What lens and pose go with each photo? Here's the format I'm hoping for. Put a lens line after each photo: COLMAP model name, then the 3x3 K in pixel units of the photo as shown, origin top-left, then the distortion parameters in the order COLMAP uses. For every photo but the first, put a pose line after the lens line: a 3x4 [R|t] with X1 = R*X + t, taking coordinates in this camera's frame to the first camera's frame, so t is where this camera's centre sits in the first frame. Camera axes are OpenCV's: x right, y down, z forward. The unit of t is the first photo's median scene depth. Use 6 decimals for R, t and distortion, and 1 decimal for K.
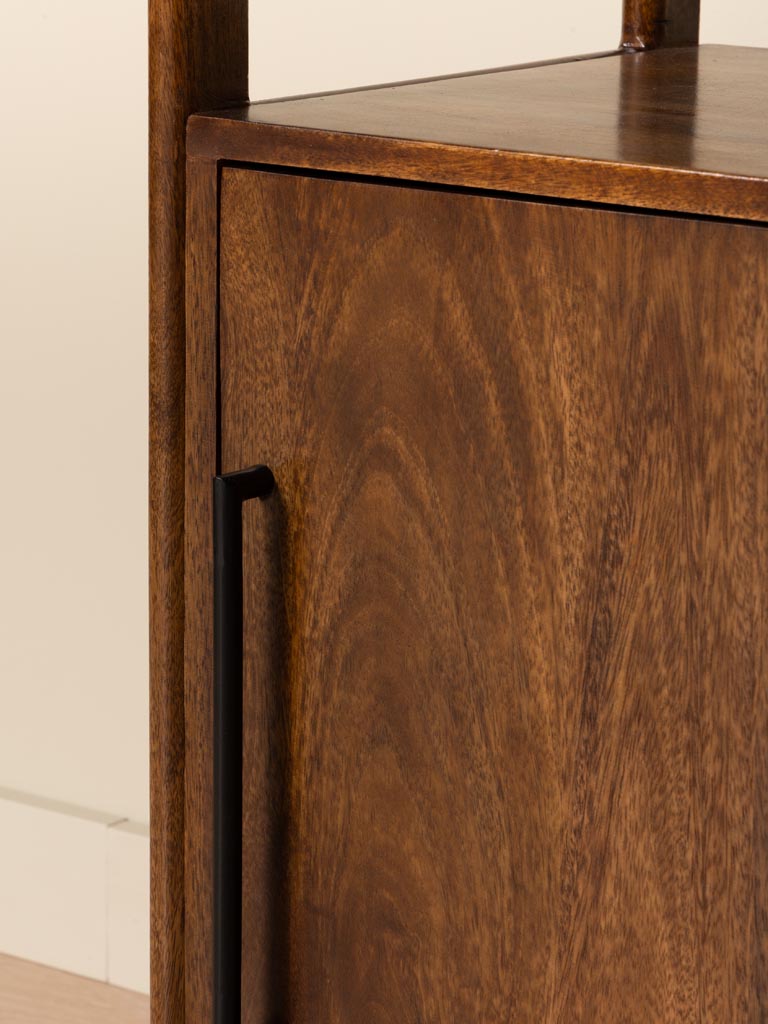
lens RADIAL K [[3184.9, 0, 384.0], [0, 3184.9, 512.0], [0, 0, 1]] dist [0.125529, 0.483250]
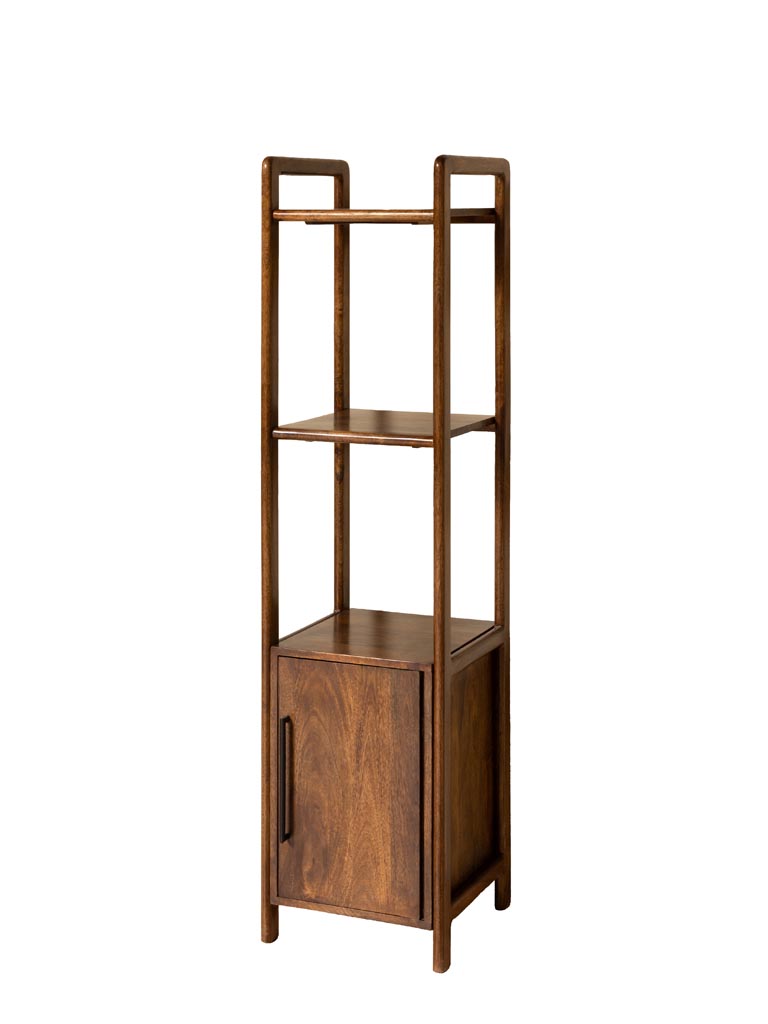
lens RADIAL K [[1882.6, 0, 384.0], [0, 1882.6, 512.0], [0, 0, 1]] dist [-0.005737, -0.034690]
pose [[0.983058, -0.032644, 0.180363, -0.427129], [0.050786, 0.993998, -0.096900, -0.039647], [-0.176117, 0.104418, 0.978815, -2.021340]]
